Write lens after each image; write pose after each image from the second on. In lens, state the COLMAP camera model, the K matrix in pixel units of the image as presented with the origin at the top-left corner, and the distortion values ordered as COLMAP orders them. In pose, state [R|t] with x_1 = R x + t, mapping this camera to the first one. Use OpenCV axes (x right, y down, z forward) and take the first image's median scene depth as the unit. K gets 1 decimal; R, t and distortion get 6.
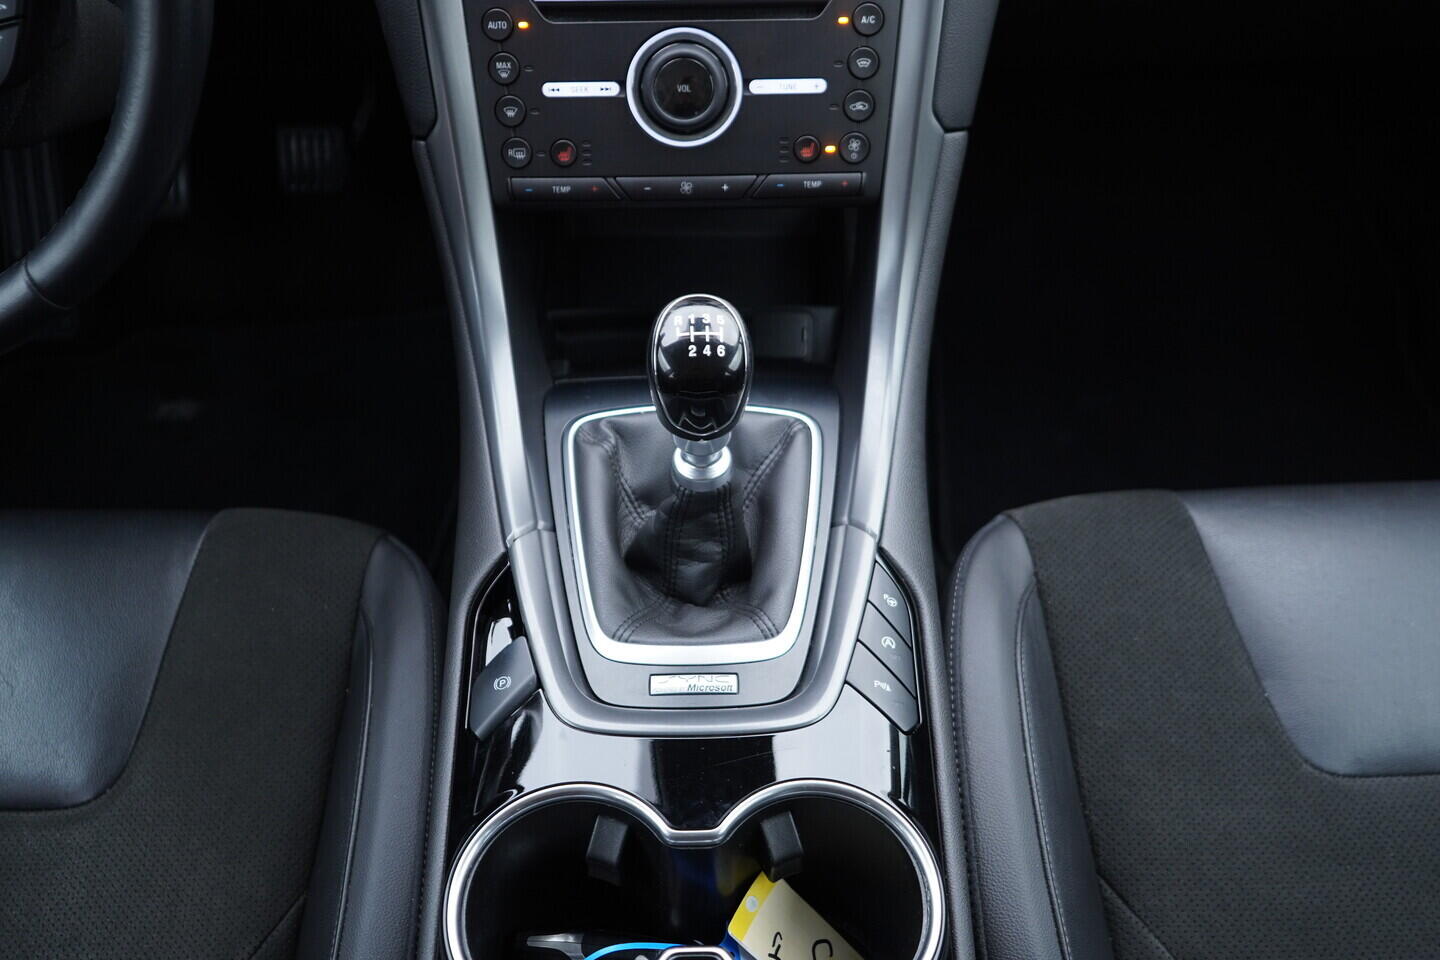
lens RADIAL K [[1462.5, 0, 721.2], [0, 1462.5, 465.1], [0, 0, 1]] dist [0.007521, 0.000000]
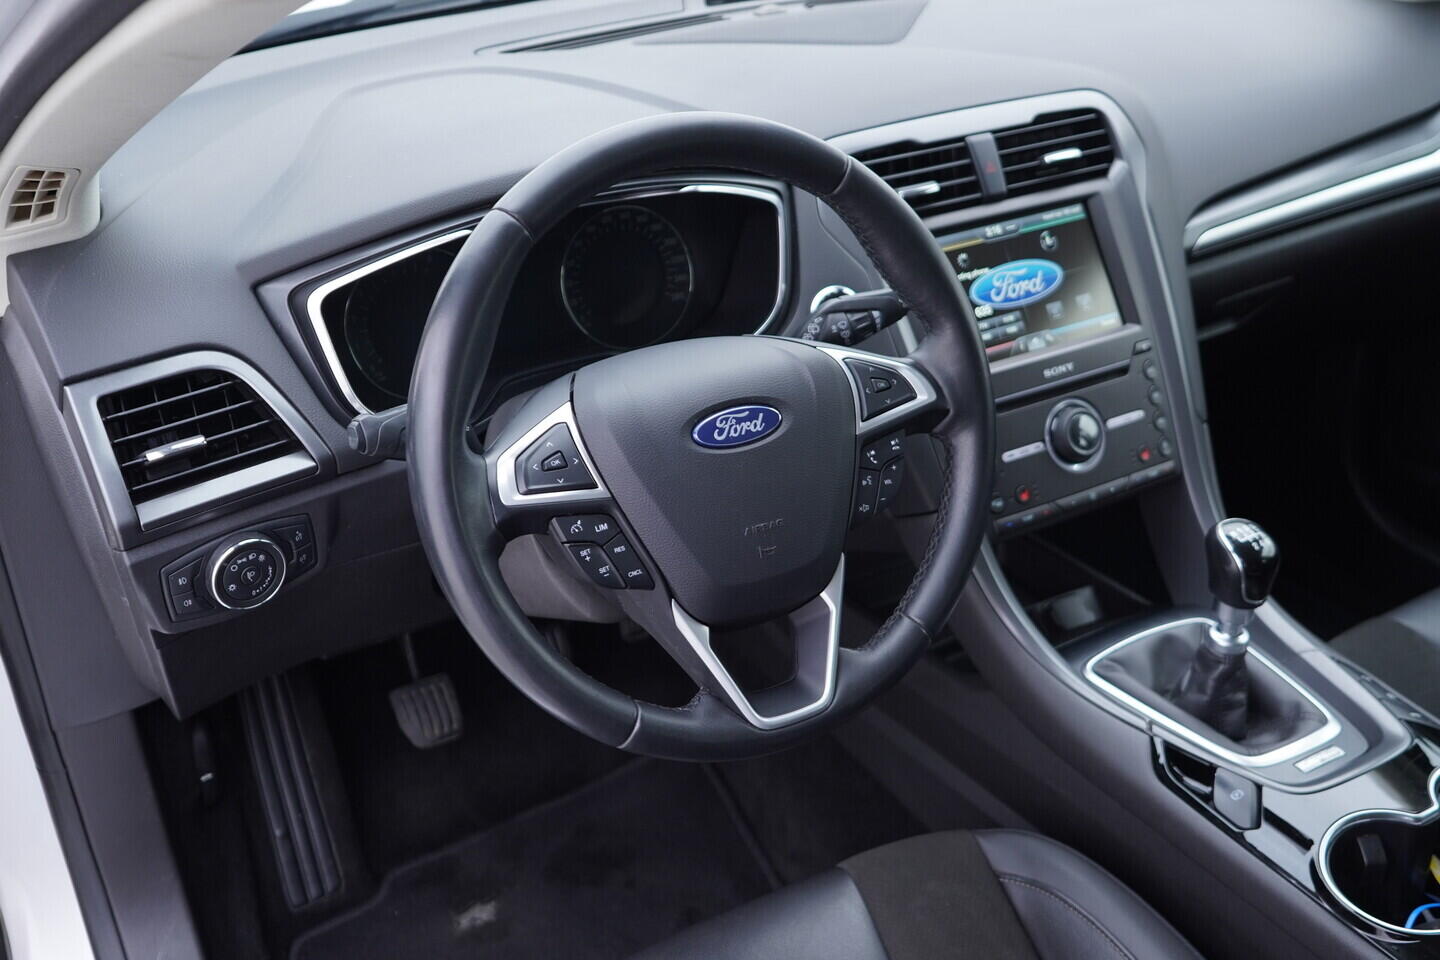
lens RADIAL K [[1462.5, 0, 720.4], [0, 1462.5, 479.9], [0, 0, 1]] dist [0.007521, 0.000000]
pose [[0.876372, -0.245612, 0.414302, -1.011980], [0.375724, 0.886823, -0.269030, 0.061435], [-0.301335, 0.391434, 0.869469, -0.221879]]
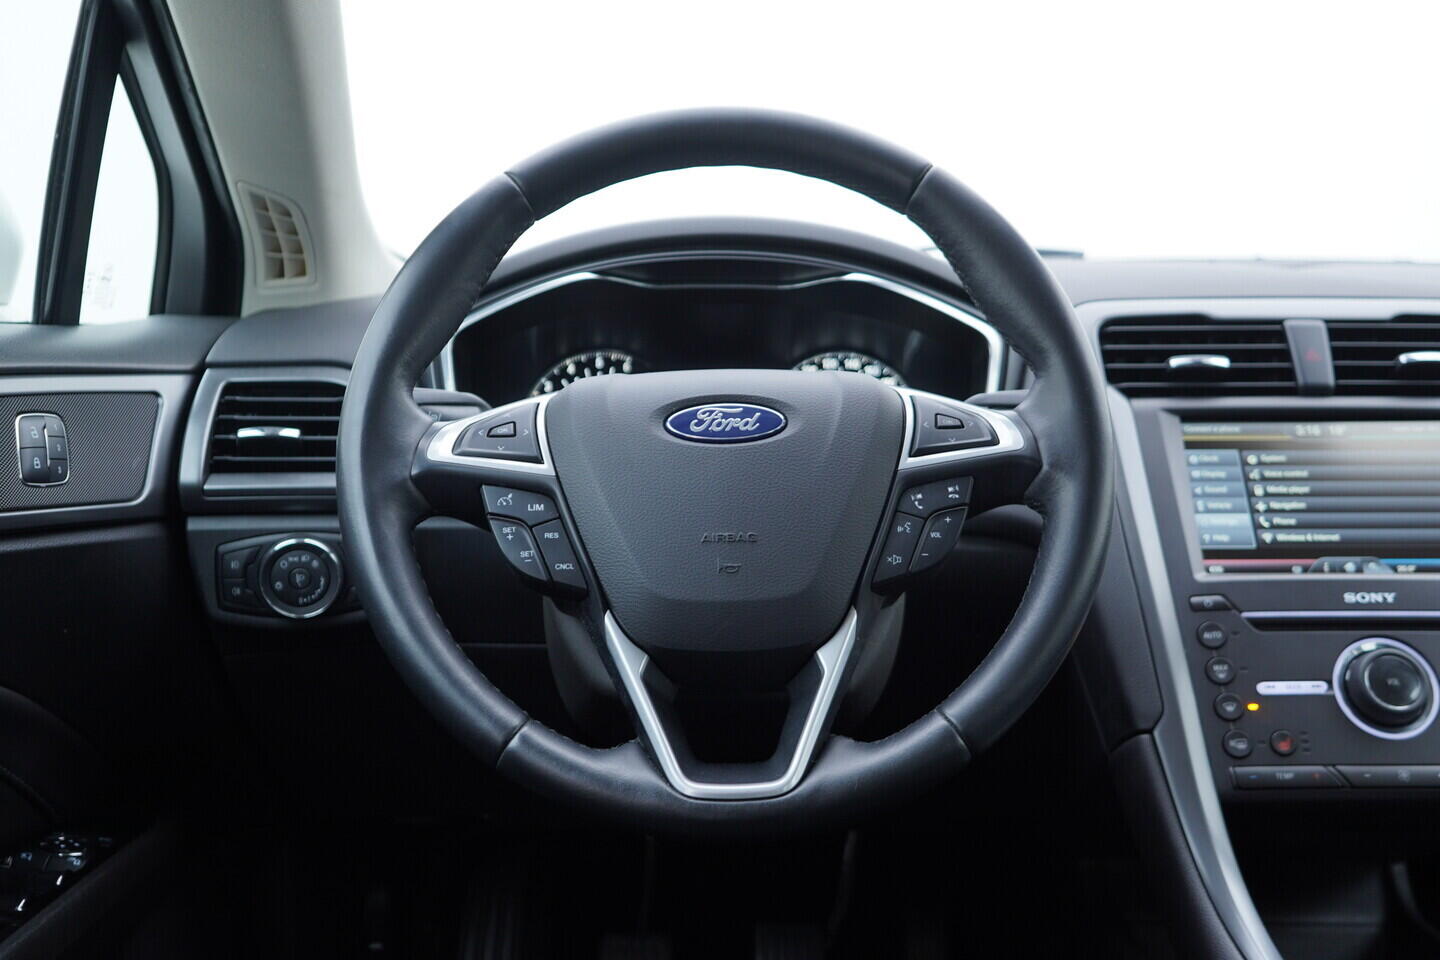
lens RADIAL K [[1462.5, 0, 729.0], [0, 1462.5, 480.8], [0, 0, 1]] dist [0.007521, 0.000000]
pose [[0.999804, 0.007158, -0.018453, -0.504820], [-0.017844, 0.729351, -0.683906, 0.397912], [0.008563, 0.684102, 0.729336, 0.074976]]
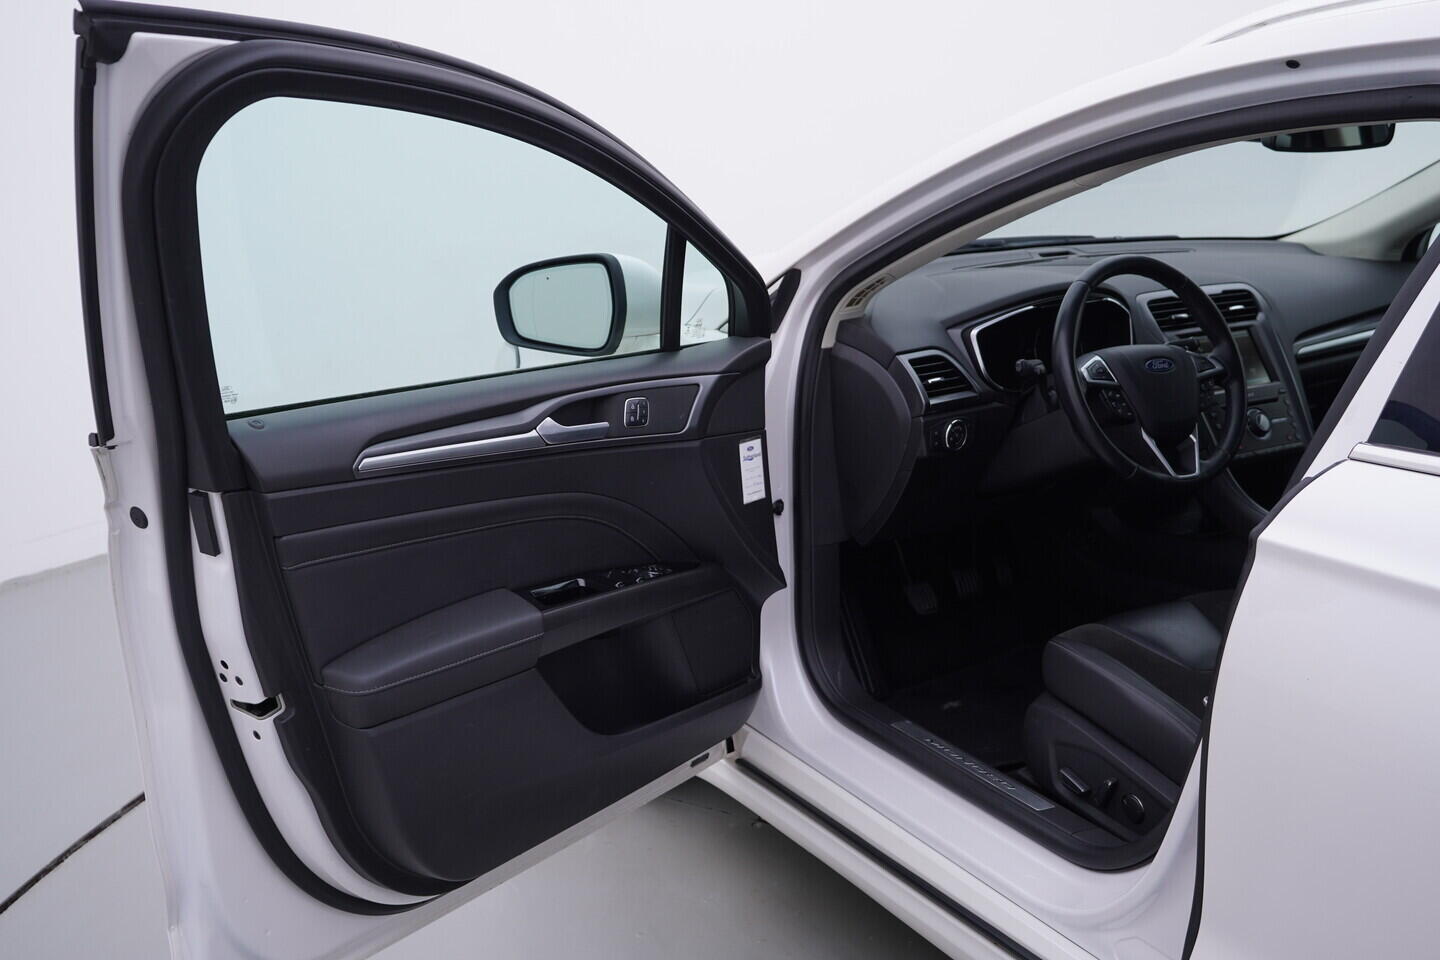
lens RADIAL K [[1467.0, 0, 723.8], [0, 1467.0, 477.1], [0, 0, 1]] dist [-0.007200, 0.000000]
pose [[0.866935, -0.134211, 0.480012, -2.744636], [0.388883, 0.784529, -0.482995, 0.995981], [-0.311760, 0.605394, 0.732328, -1.026902]]
